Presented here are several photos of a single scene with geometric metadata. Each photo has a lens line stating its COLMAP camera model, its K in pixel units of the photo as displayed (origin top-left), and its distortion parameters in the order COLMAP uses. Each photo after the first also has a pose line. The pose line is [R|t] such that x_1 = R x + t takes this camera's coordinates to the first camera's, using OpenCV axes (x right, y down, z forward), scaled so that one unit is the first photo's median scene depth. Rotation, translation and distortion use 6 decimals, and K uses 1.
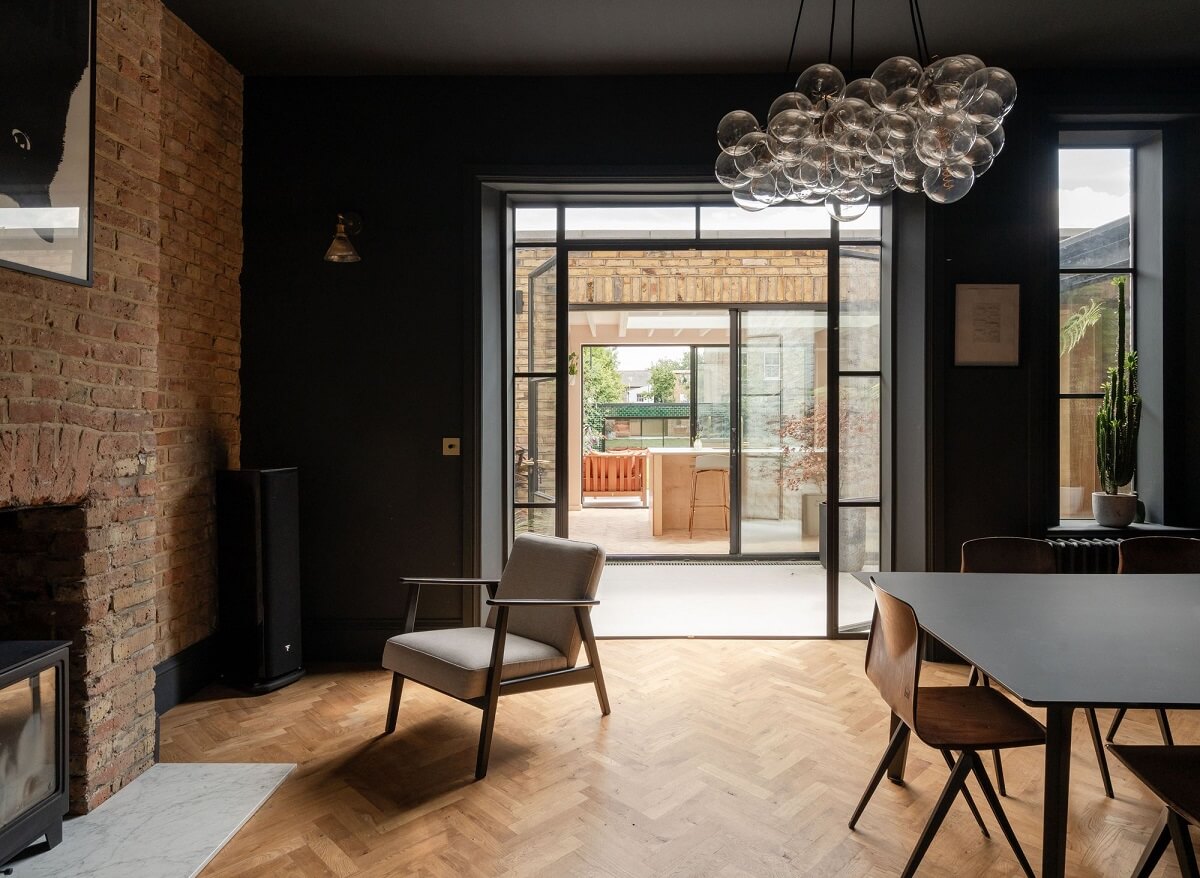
lens RADIAL K [[710.0, 0, 659.7], [0, 710.0, 418.4], [0, 0, 1]] dist [-0.006587, -0.000393]
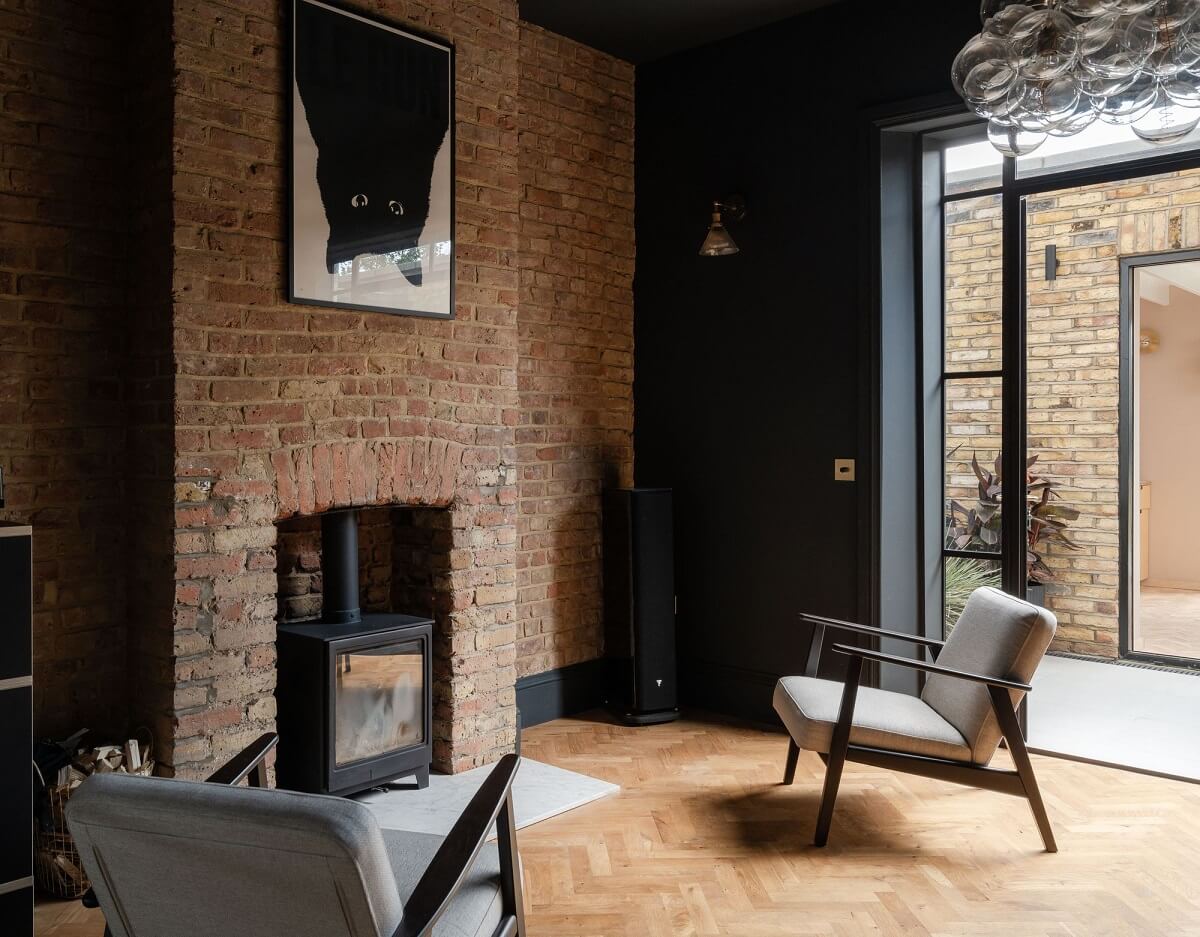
lens RADIAL K [[1115.9, 0, 603.0], [0, 1115.9, 454.3], [0, 0, 1]] dist [0.004478, 0.000000]
pose [[0.731683, 0.009534, -0.681578, 0.552128], [-0.000882, 0.999915, 0.013040, 0.009470], [0.681644, -0.008940, 0.731629, -0.150969]]
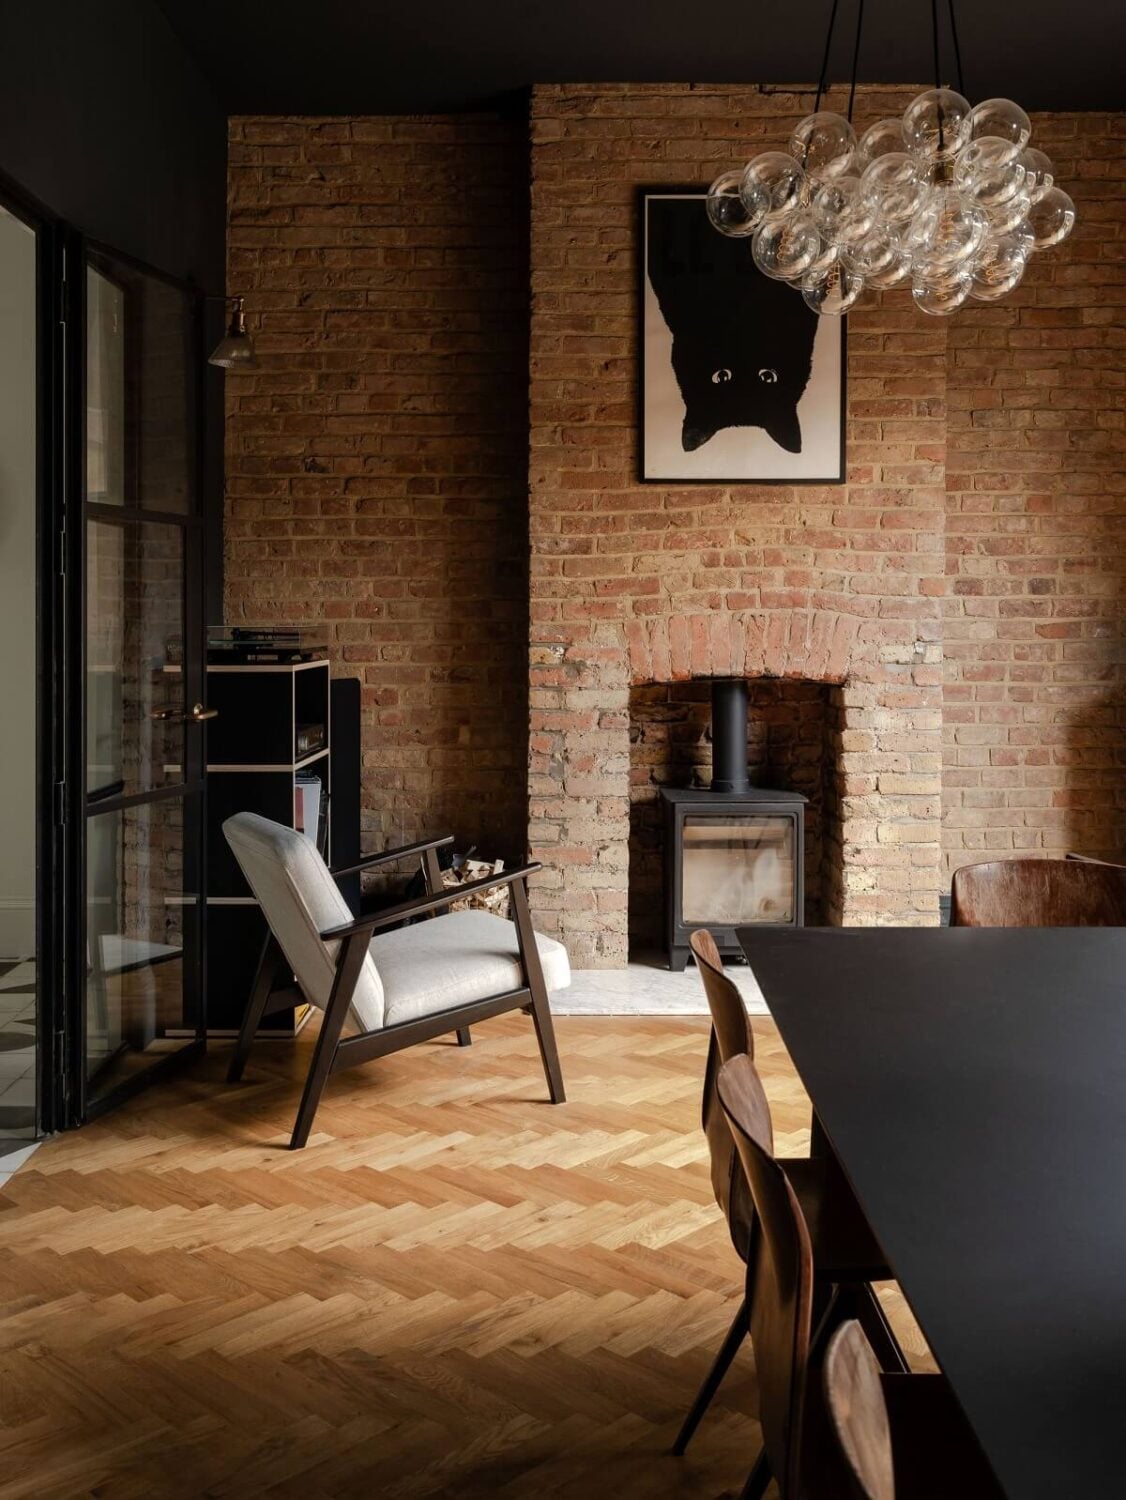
lens RADIAL K [[1815.4, 0, 533.6], [0, 1815.4, 696.1], [0, 0, 1]] dist [-0.002003, 0.000000]
pose [[-0.051388, 0.044351, -0.997693, 1.789319], [-0.005681, 0.998984, 0.044701, 0.015912], [0.998663, 0.007965, -0.051084, 0.597408]]
